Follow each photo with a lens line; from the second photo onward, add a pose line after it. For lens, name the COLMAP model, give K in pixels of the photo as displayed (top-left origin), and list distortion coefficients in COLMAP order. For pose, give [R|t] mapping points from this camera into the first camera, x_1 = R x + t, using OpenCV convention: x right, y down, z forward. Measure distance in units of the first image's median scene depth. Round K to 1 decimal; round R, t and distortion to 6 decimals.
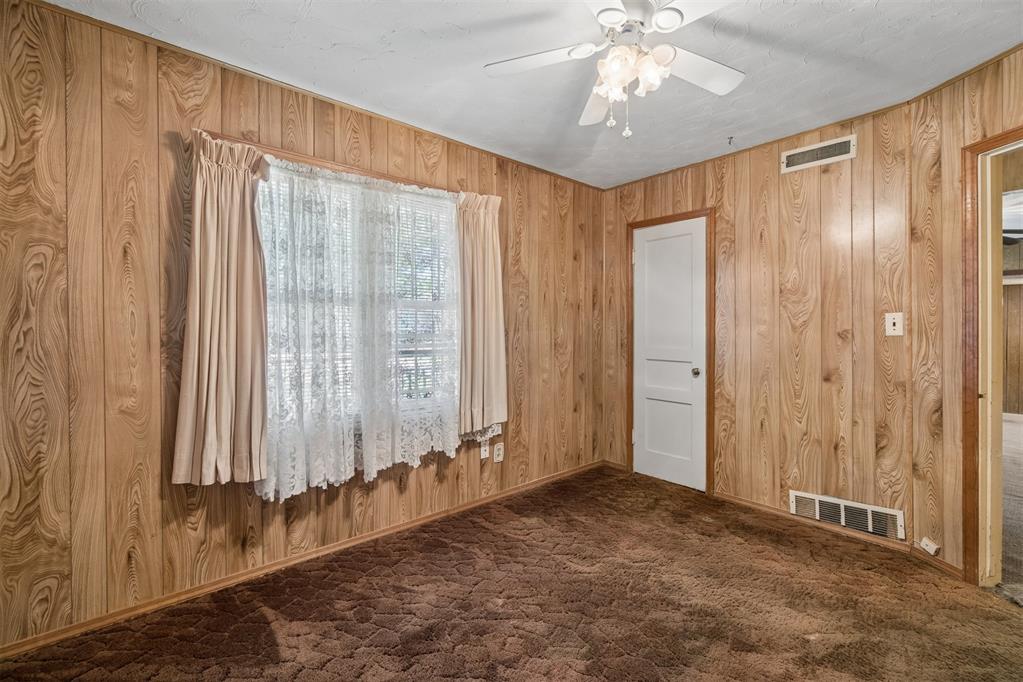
lens RADIAL K [[440.9, 0, 510.6], [0, 440.9, 333.2], [0, 0, 1]] dist [-0.007524, 0.002450]
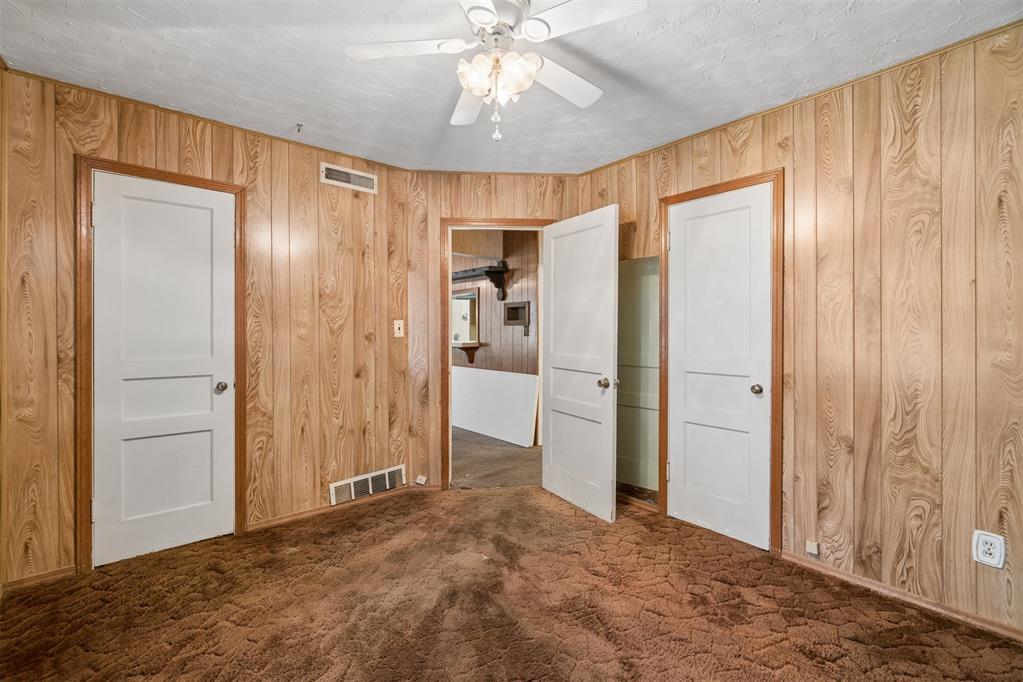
lens RADIAL K [[440.9, 0, 510.7], [0, 440.9, 334.0], [0, 0, 1]] dist [-0.007524, 0.002450]
pose [[0.013356, -0.005146, 0.999898, -0.439131], [0.010106, 0.999936, 0.005011, -0.006787], [-0.999860, 0.010039, 0.013407, 0.576223]]
